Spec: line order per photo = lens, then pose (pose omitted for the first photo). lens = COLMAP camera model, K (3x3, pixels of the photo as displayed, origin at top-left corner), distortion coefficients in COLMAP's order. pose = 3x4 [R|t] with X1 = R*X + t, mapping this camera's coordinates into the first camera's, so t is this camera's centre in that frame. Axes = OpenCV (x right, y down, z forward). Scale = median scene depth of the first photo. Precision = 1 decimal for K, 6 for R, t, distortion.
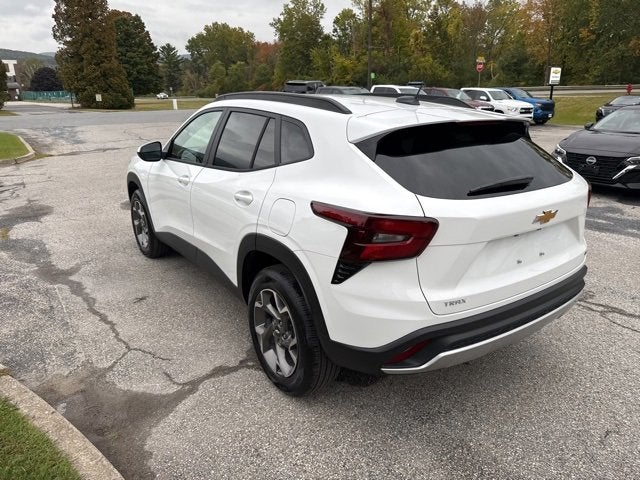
lens RADIAL K [[456.5, 0, 321.5], [0, 456.5, 235.0], [0, 0, 1]] dist [0.026958, -0.031730]
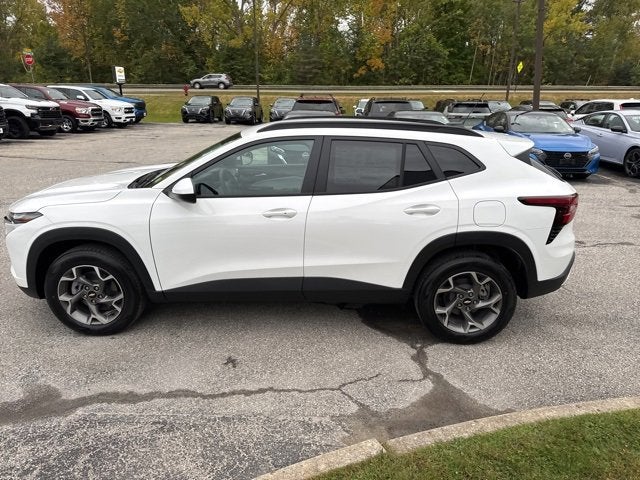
lens RADIAL K [[456.5, 0, 323.9], [0, 456.5, 238.6], [0, 0, 1]] dist [0.026958, -0.031730]
pose [[0.595766, -0.230836, 0.769271, -0.902812], [0.217611, 0.968374, 0.122051, -0.150488], [-0.773116, 0.094688, 0.627157, 0.314834]]
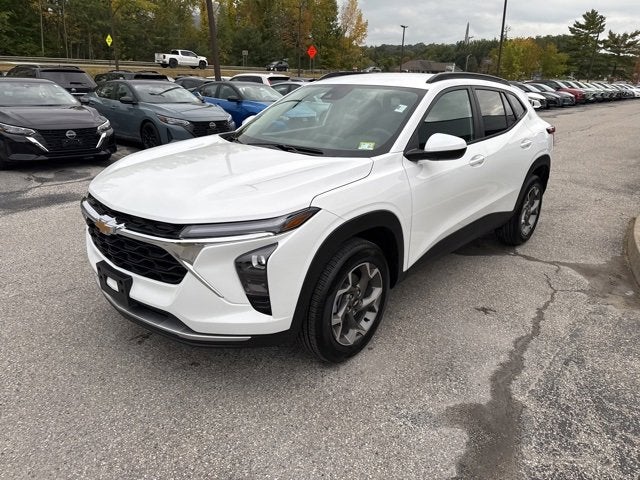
lens RADIAL K [[456.5, 0, 328.7], [0, 456.5, 239.6], [0, 0, 1]] dist [0.026958, -0.031730]
pose [[-0.241381, -0.319816, 0.916217, -1.090468], [0.253238, 0.890662, 0.377613, -0.389293], [-0.936806, 0.323170, -0.134000, 1.368769]]
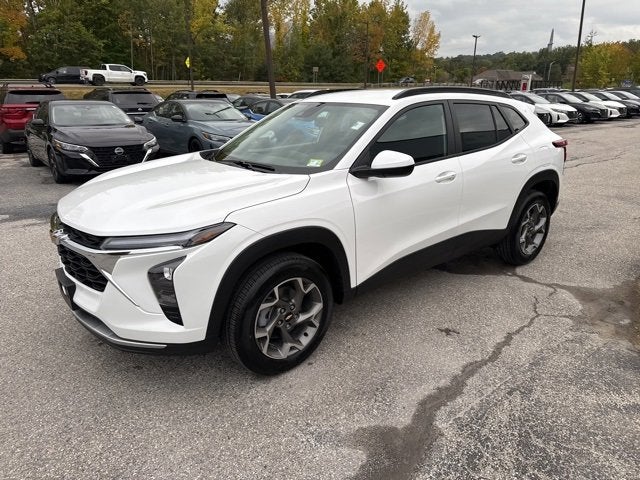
lens RADIAL K [[456.5, 0, 326.9], [0, 456.5, 242.0], [0, 0, 1]] dist [0.026958, -0.031730]
pose [[-0.087372, -0.303074, 0.948953, -1.133704], [0.285359, 0.905062, 0.315330, -0.340863], [-0.954430, 0.298343, 0.007407, 1.171149]]
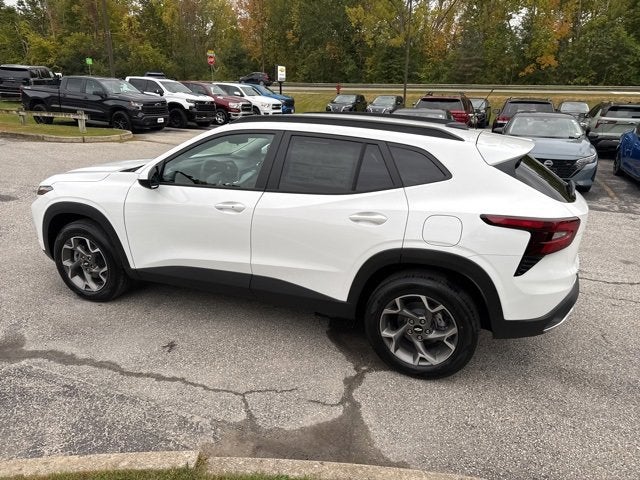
lens RADIAL K [[456.5, 0, 322.8], [0, 456.5, 236.6], [0, 0, 1]] dist [0.026958, -0.031730]
pose [[0.832133, -0.144860, 0.535322, -0.597129], [0.132039, 0.989275, 0.062452, -0.084556], [-0.538628, 0.018715, 0.842336, 0.101677]]
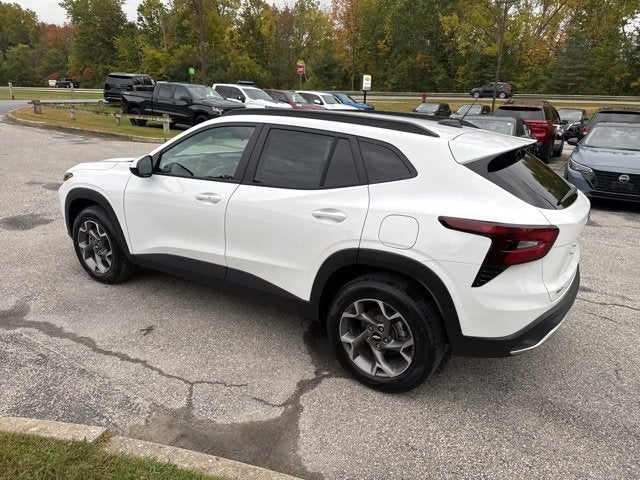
lens RADIAL K [[456.5, 0, 321.4], [0, 456.5, 239.0], [0, 0, 1]] dist [0.026958, -0.031730]
pose [[0.923921, -0.077737, 0.374602, -0.407580], [0.072491, 0.996973, 0.028097, -0.040372], [-0.375652, 0.001196, 0.926760, 0.032890]]
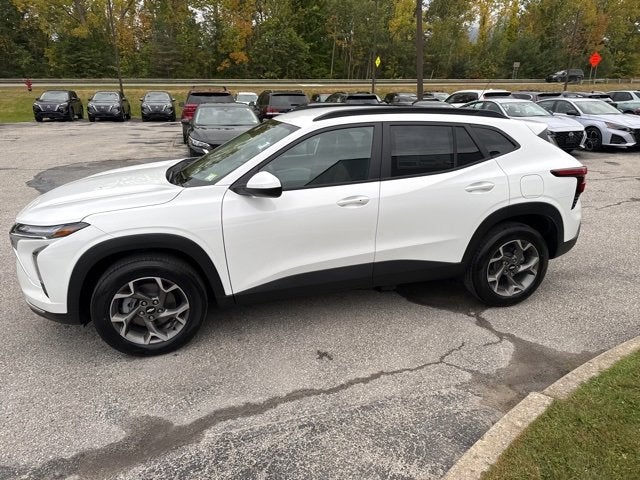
lens RADIAL K [[456.5, 0, 325.8], [0, 456.5, 238.8], [0, 0, 1]] dist [0.026958, -0.031730]
pose [[0.328191, -0.287804, 0.899700, -1.093330], [0.267721, 0.941740, 0.203593, -0.232723], [-0.905879, 0.174052, 0.386122, 0.645482]]
